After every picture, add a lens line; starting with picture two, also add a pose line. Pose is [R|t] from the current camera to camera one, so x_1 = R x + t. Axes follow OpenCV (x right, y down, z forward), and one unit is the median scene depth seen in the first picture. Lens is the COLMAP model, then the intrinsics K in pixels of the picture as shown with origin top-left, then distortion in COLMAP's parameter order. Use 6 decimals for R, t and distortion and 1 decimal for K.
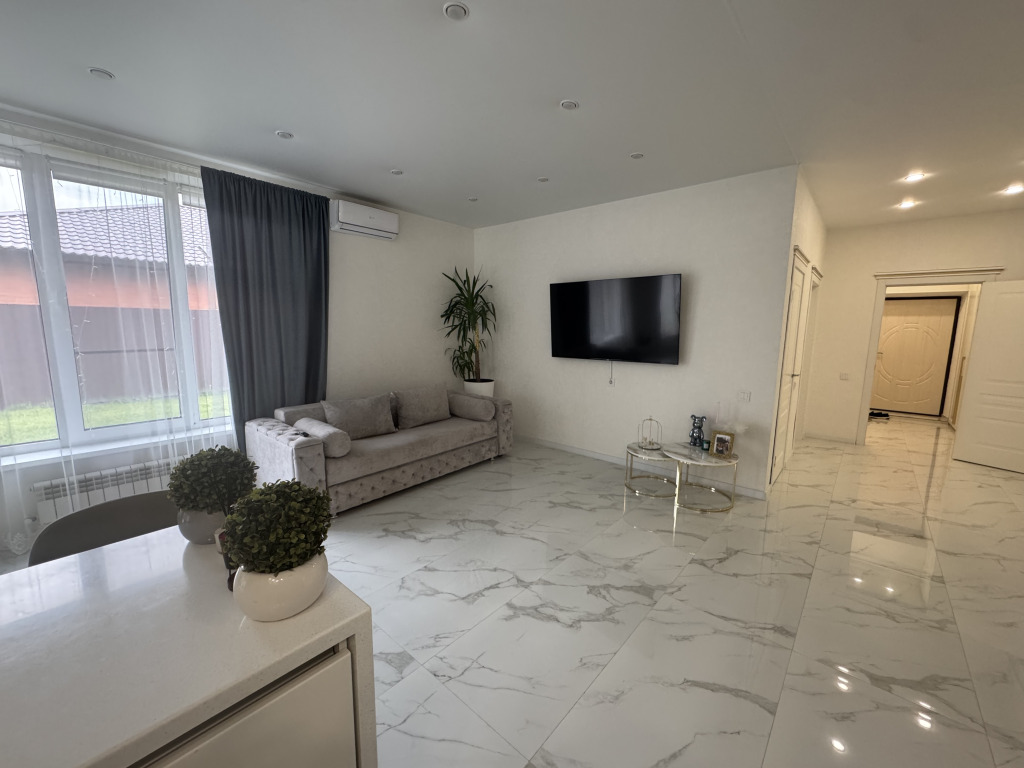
lens RADIAL K [[413.4, 0, 510.1], [0, 413.4, 382.7], [0, 0, 1]] dist [-0.000438, -0.000086]
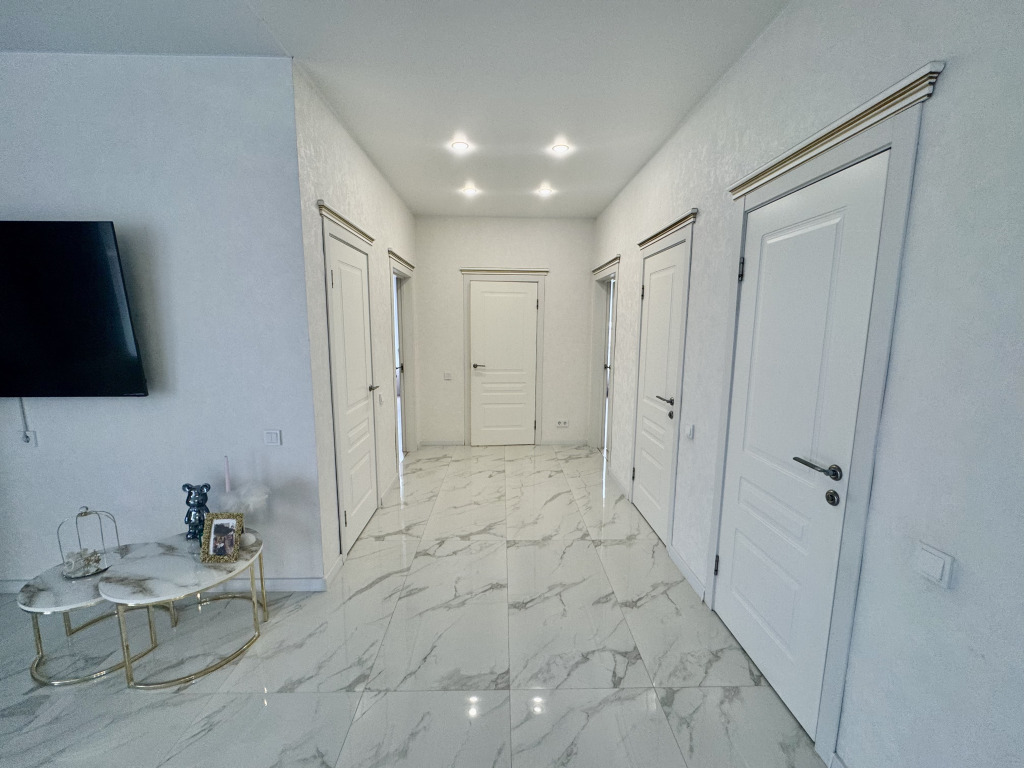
lens RADIAL K [[409.7, 0, 512.0], [0, 409.7, 384.0], [0, 0, 1]] dist [-0.008686, 0.002005]
pose [[0.737316, -0.101748, 0.667842, 0.434600], [0.093853, 0.994434, 0.047889, -0.042932], [-0.668997, 0.027369, 0.742761, 0.313759]]
